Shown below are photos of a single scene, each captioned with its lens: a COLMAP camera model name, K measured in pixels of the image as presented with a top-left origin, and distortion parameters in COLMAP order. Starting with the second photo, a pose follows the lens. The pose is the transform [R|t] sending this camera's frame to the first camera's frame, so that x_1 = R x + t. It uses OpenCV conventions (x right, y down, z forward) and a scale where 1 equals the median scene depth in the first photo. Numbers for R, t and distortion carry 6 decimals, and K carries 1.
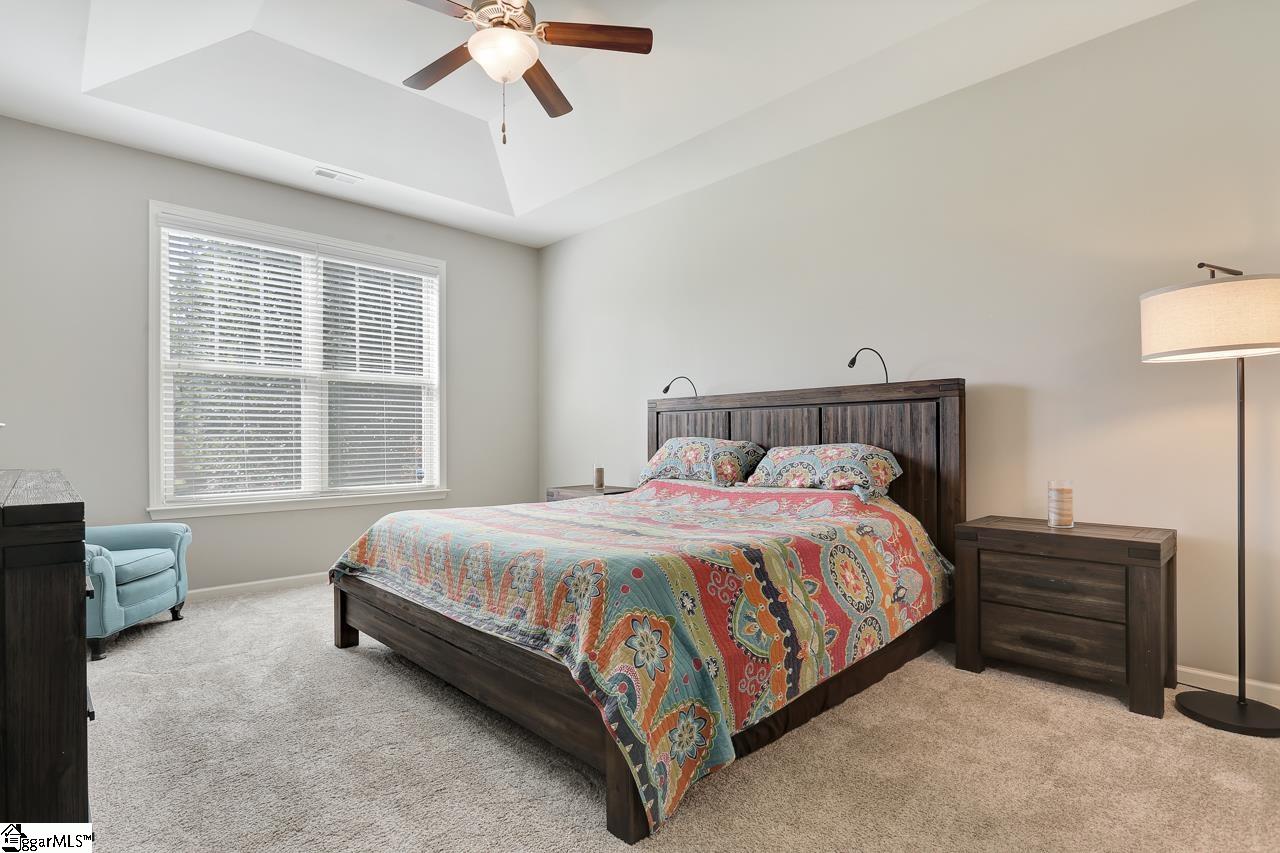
lens RADIAL K [[632.0, 0, 641.8], [0, 632.0, 431.7], [0, 0, 1]] dist [-0.036059, 0.001545]
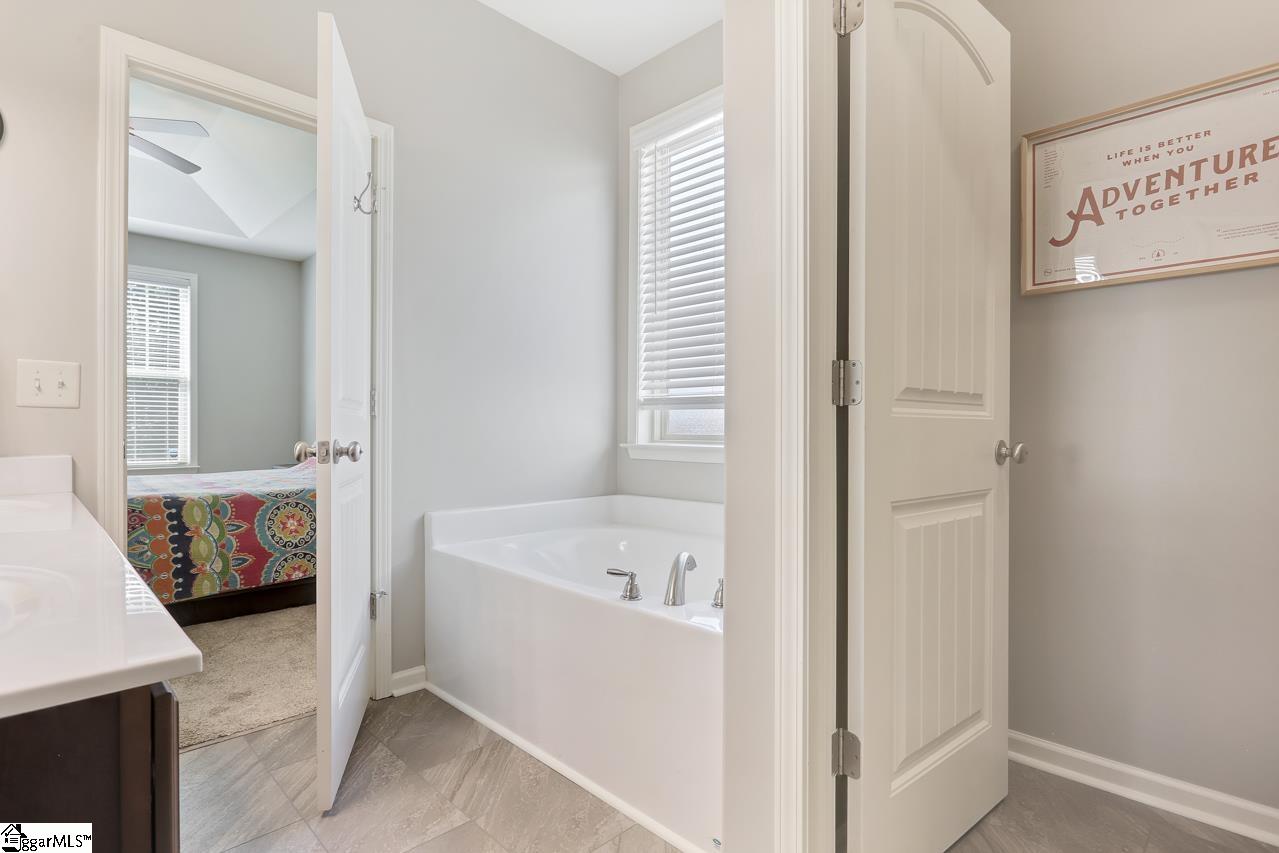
lens RADIAL K [[631.5, 0, 637.2], [0, 631.5, 423.9], [0, 0, 1]] dist [-0.036059, 0.001545]
pose [[0.999814, 0.007013, 0.017966, 0.506908], [-0.007194, 0.999924, 0.010041, -0.006211], [-0.017895, -0.010169, 0.999788, -0.192937]]
